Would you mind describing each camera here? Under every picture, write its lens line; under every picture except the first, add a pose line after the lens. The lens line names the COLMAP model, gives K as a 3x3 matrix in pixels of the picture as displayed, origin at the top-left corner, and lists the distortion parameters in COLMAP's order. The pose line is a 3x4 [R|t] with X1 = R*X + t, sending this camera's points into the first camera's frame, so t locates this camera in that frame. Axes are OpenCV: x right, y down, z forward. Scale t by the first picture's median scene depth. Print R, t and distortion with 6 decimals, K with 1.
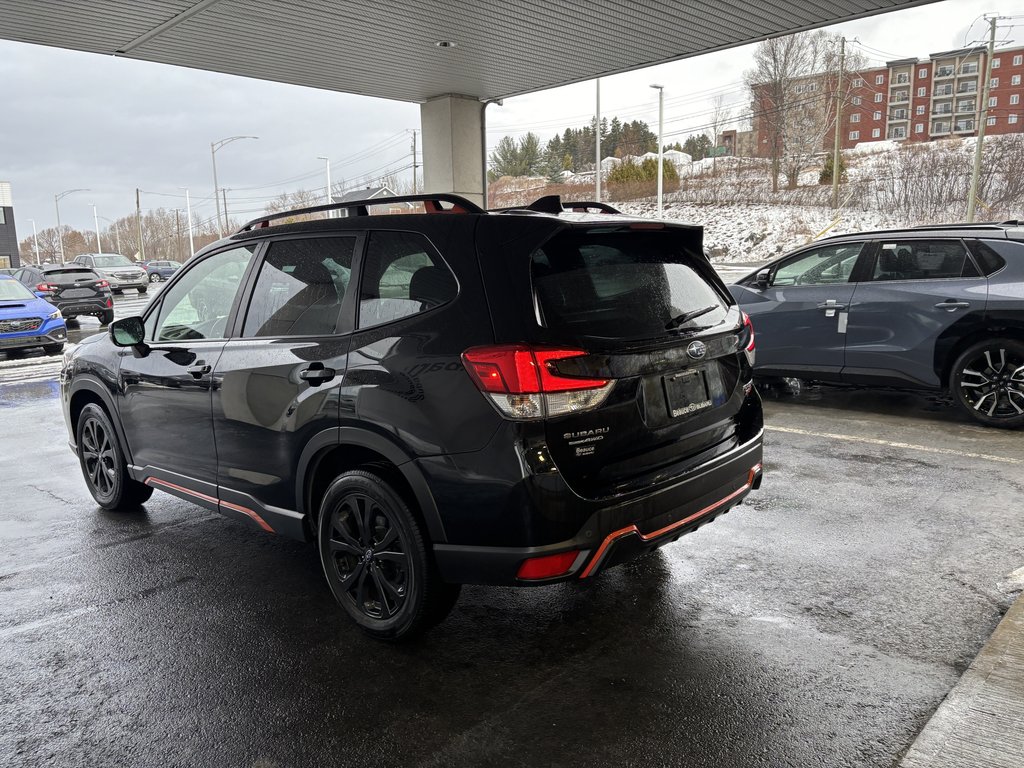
lens RADIAL K [[804.6, 0, 496.7], [0, 804.6, 388.2], [0, 0, 1]] dist [0.083143, -0.103277]
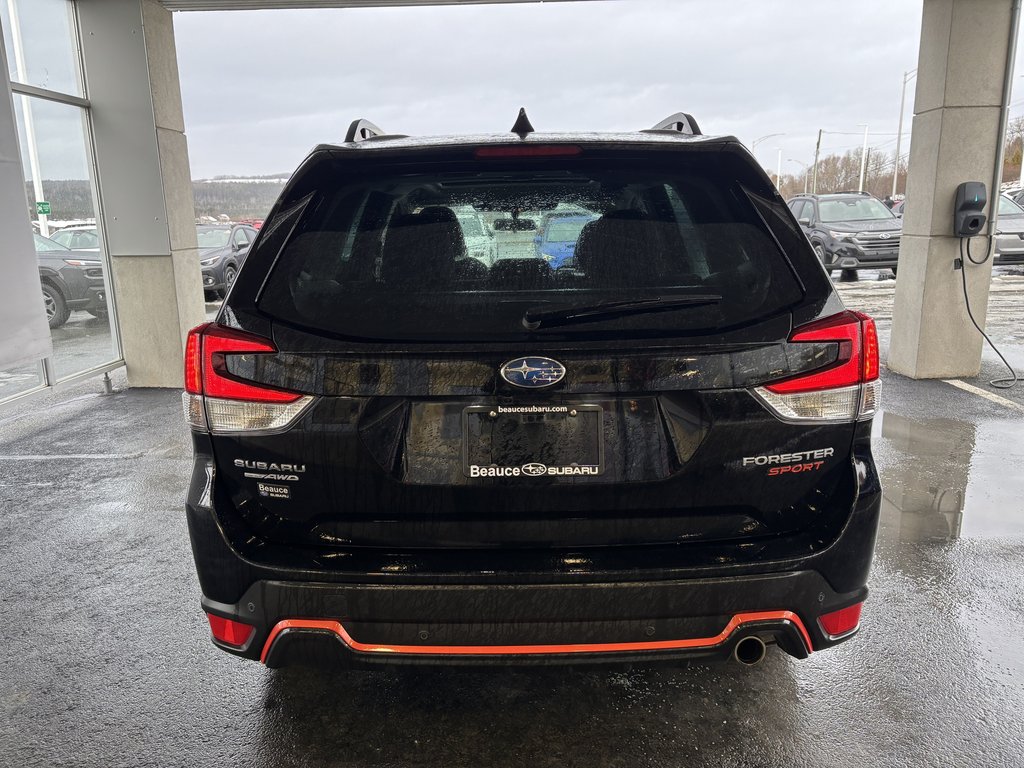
lens RADIAL K [[804.6, 0, 496.7], [0, 804.6, 388.2], [0, 0, 1]] dist [0.083143, -0.103277]
pose [[0.688215, 0.173172, -0.704536, 0.568542], [-0.124914, 0.984877, 0.120059, -0.091413], [0.714672, 0.005380, 0.699439, 0.526927]]
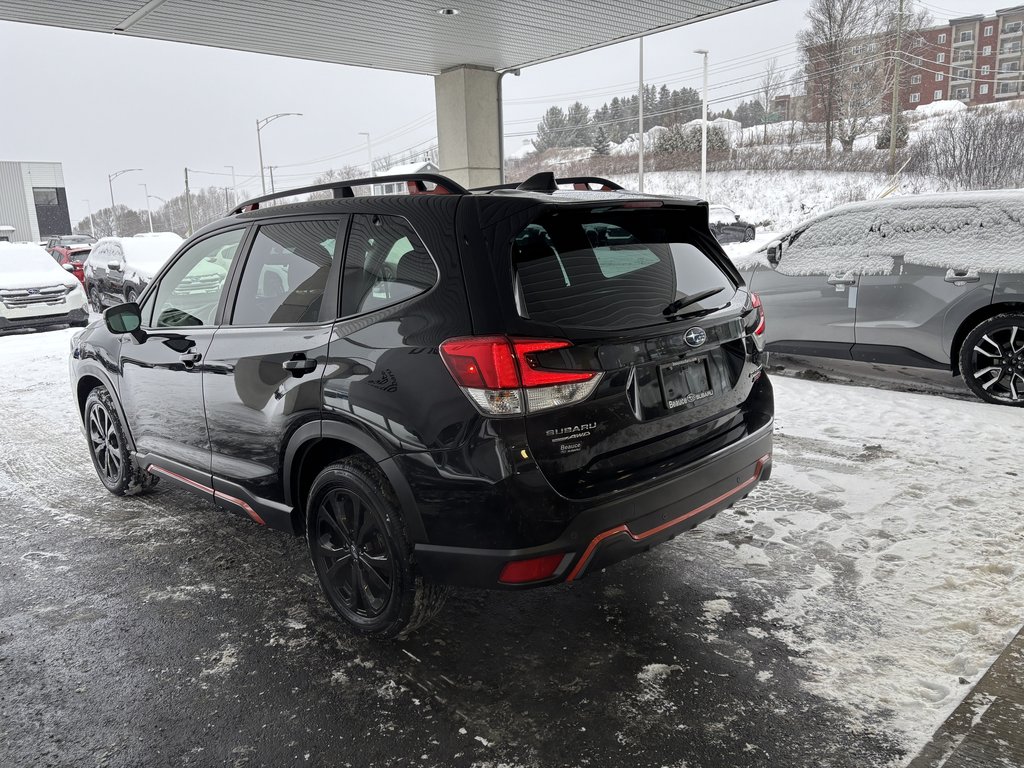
lens RADIAL K [[804.6, 0, 496.7], [0, 804.6, 388.2], [0, 0, 1]] dist [0.083143, -0.103277]
pose [[0.998307, -0.002194, -0.058120, 0.063448], [0.004036, 0.999492, 0.031599, -0.017390], [0.058022, -0.031781, 0.997809, 0.050572]]
